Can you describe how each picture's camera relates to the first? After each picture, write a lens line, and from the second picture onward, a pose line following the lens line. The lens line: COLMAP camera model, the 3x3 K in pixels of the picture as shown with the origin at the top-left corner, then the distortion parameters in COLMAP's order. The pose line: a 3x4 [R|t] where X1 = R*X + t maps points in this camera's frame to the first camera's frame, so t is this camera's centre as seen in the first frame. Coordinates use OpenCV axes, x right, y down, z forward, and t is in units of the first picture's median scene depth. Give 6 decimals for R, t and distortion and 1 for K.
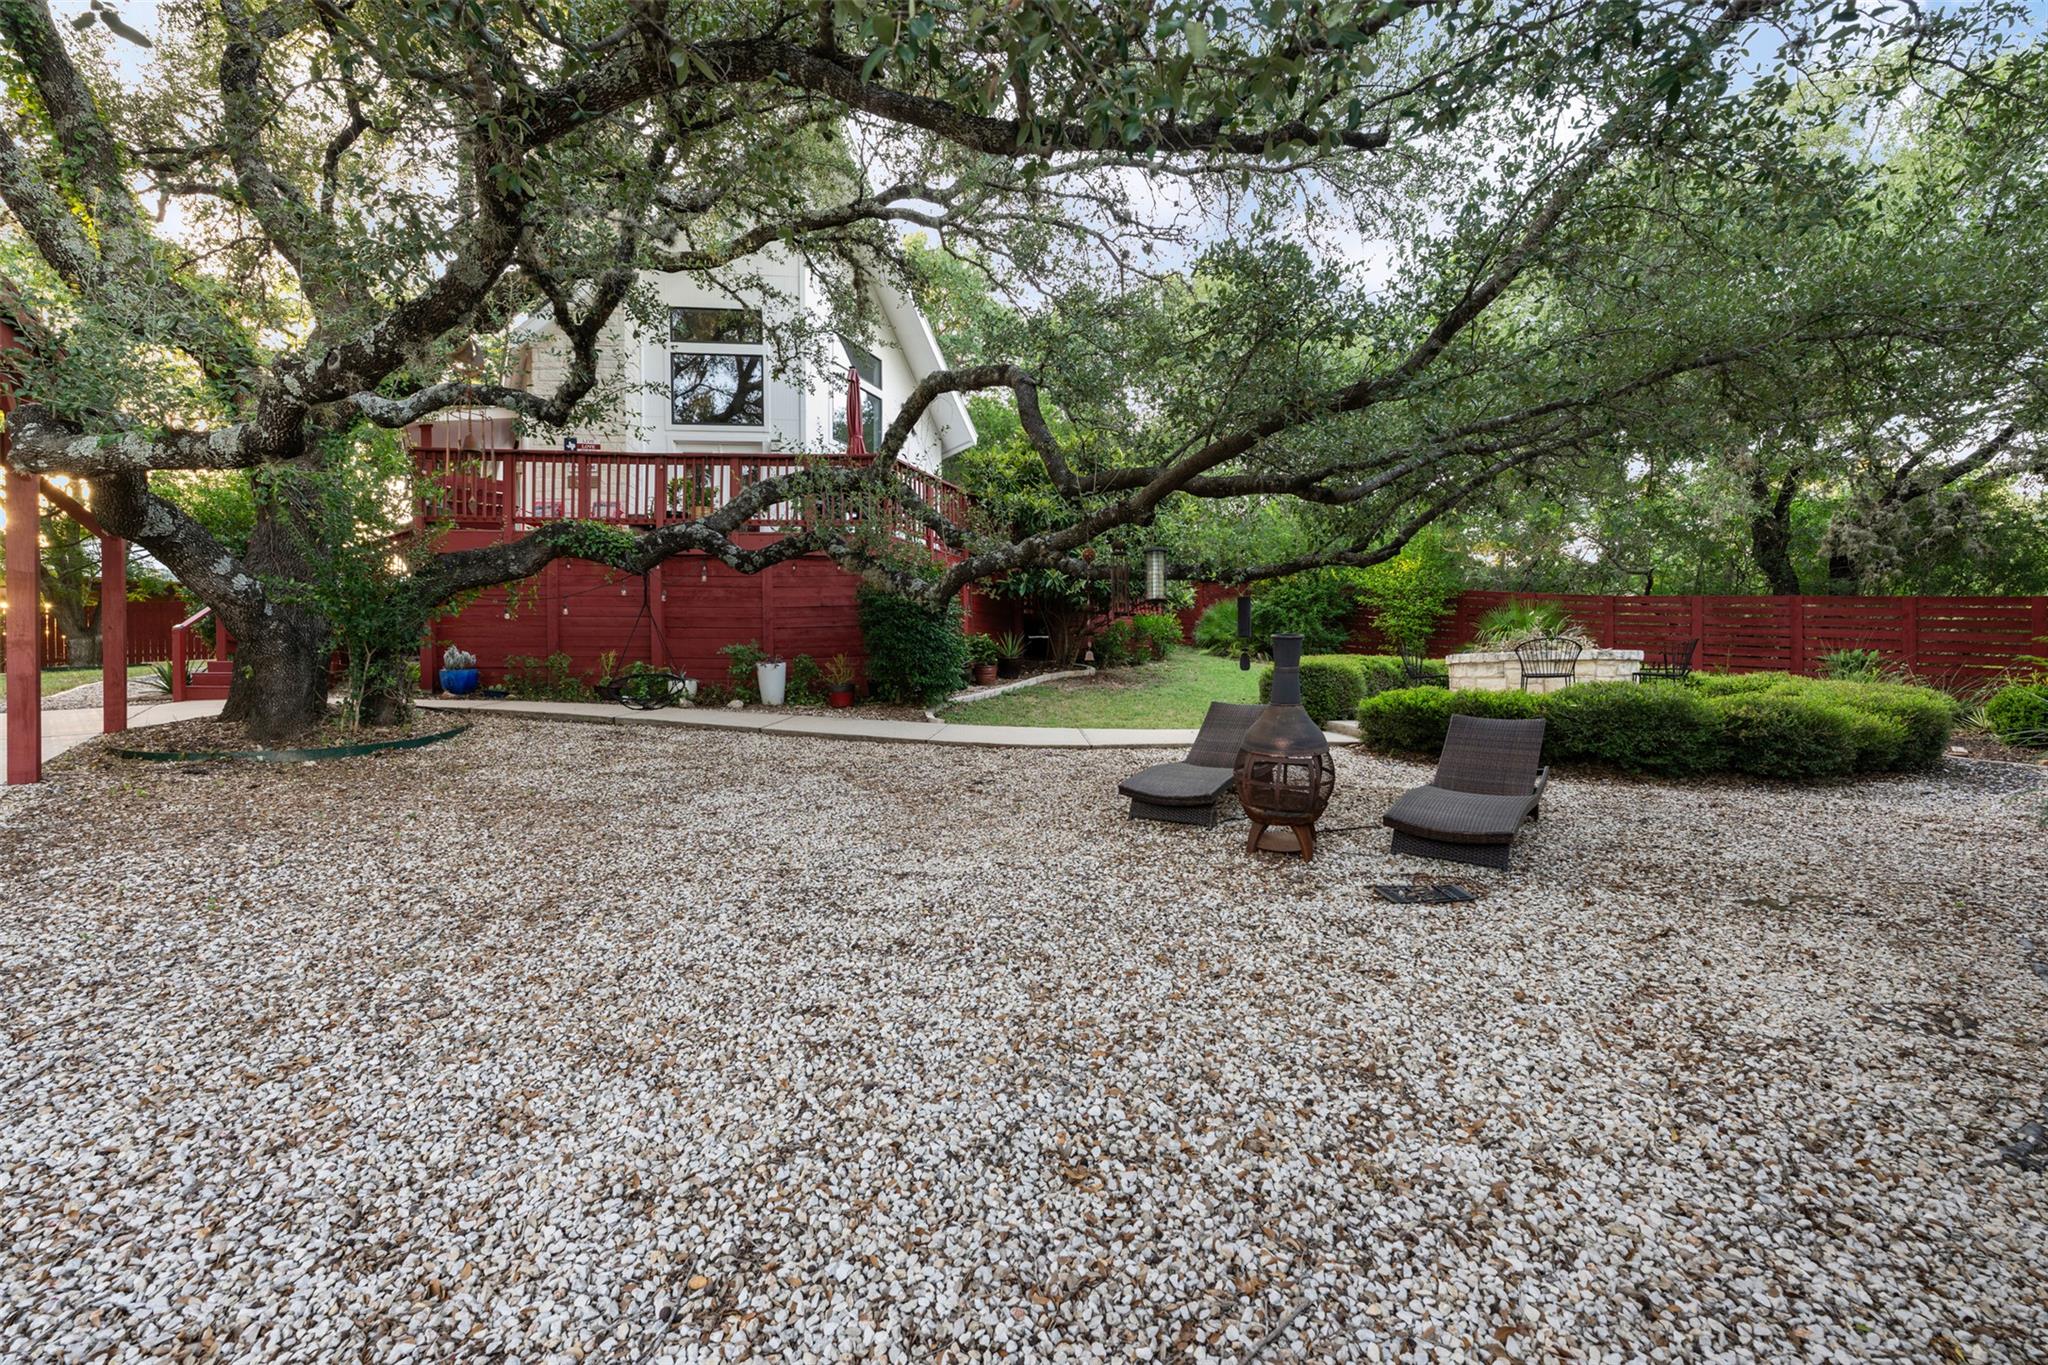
lens RADIAL K [[809.7, 0, 1023.5], [0, 809.7, 674.4], [0, 0, 1]] dist [-0.001522, -0.000522]
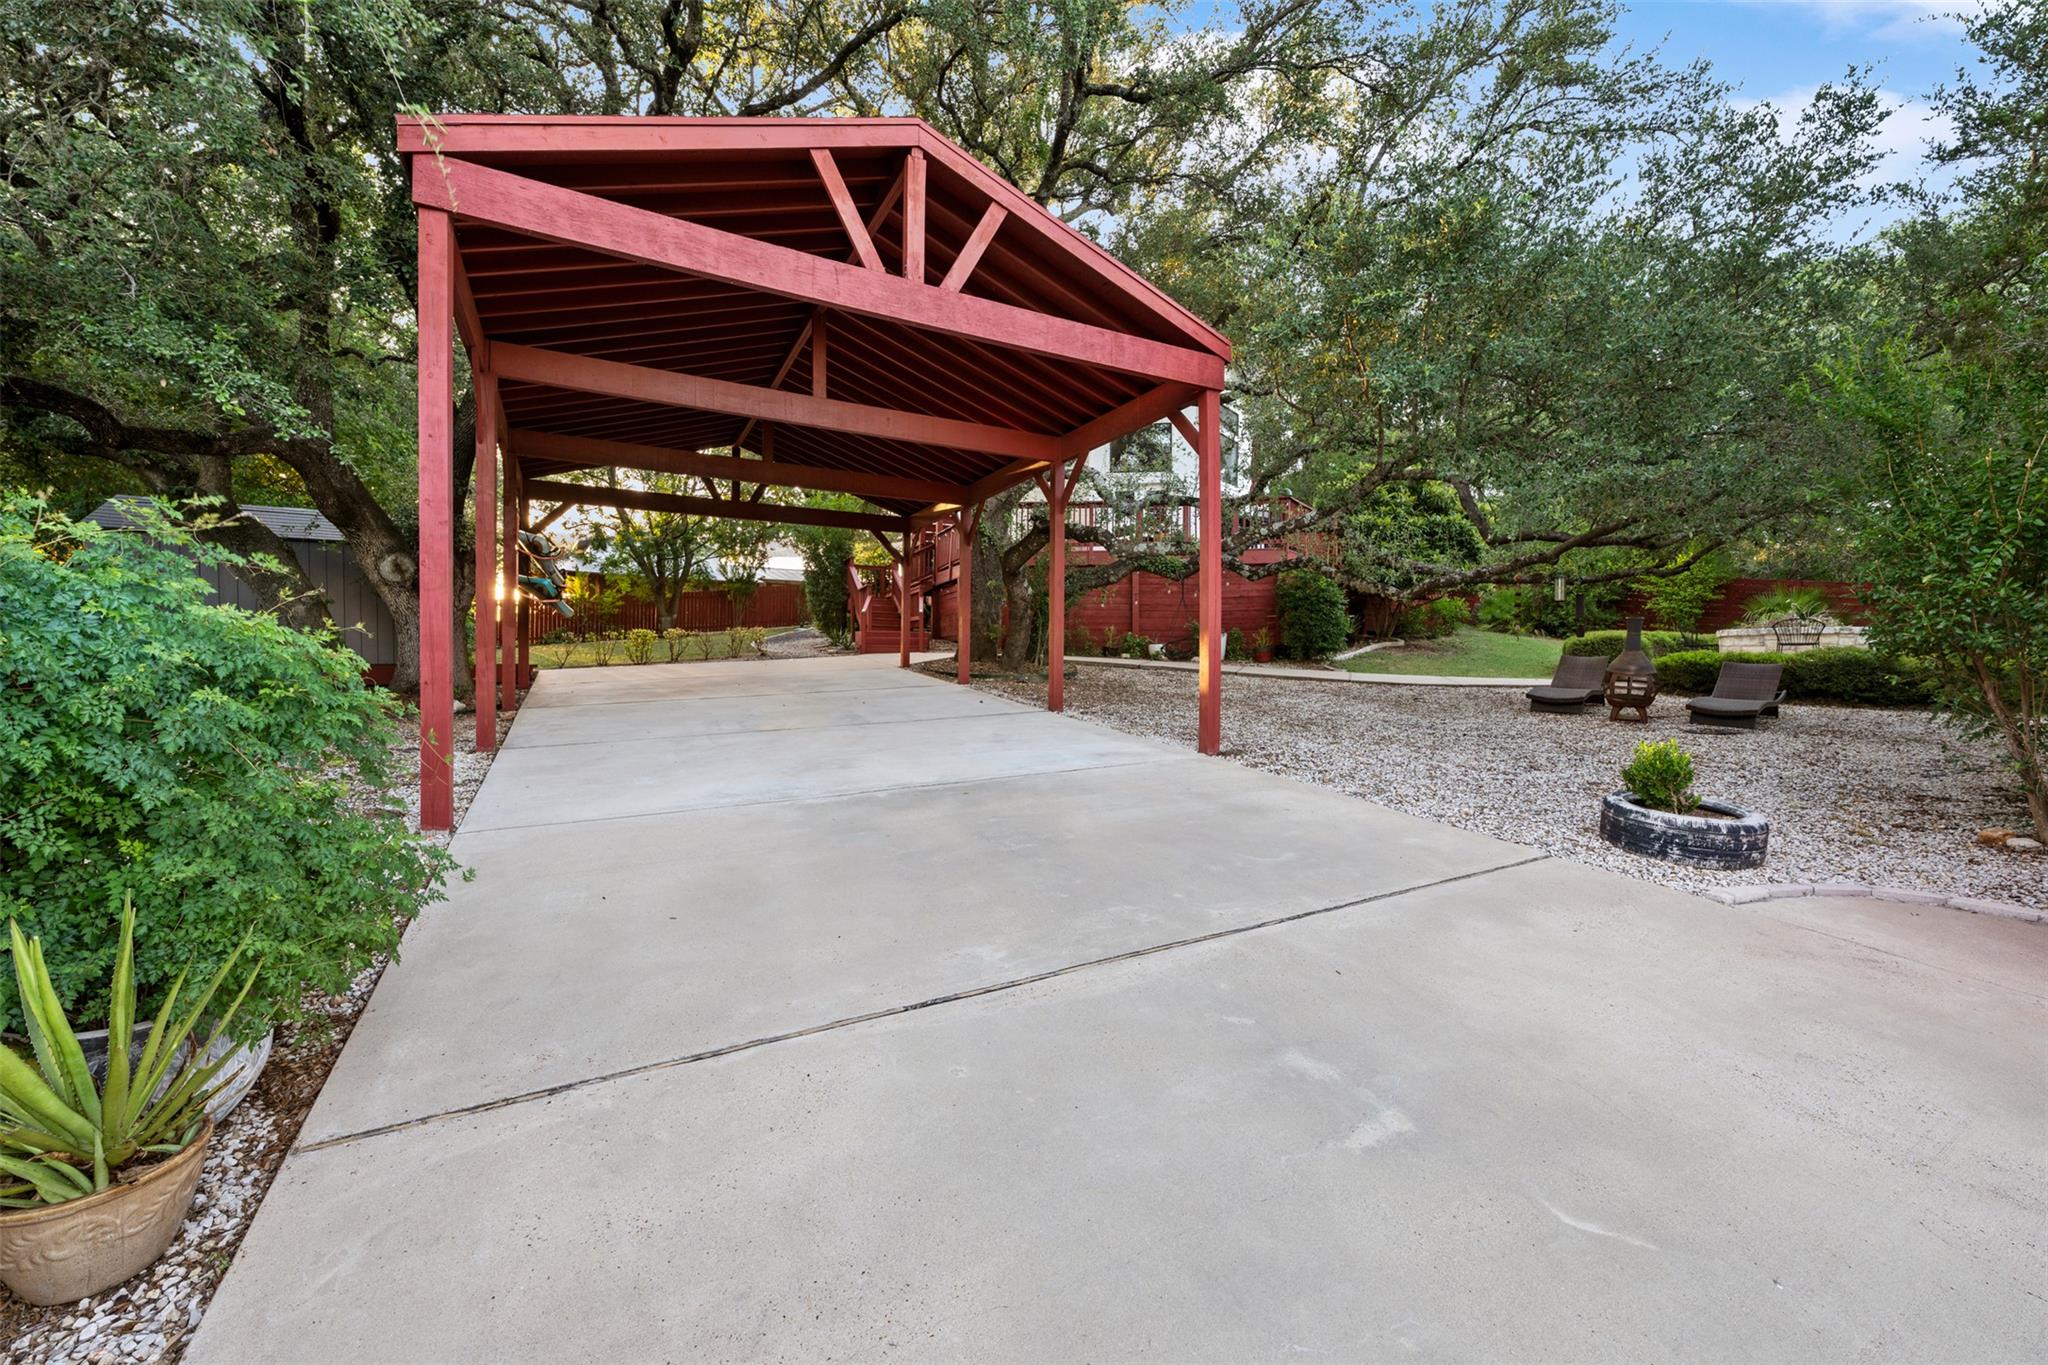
lens RADIAL K [[809.7, 0, 1022.6], [0, 809.7, 631.2], [0, 0, 1]] dist [-0.001522, -0.000522]
pose [[0.974862, 0.004961, -0.222752, -0.345534], [-0.010628, 0.999649, -0.024248, 0.025003], [0.222554, 0.026006, 0.974573, -0.645874]]
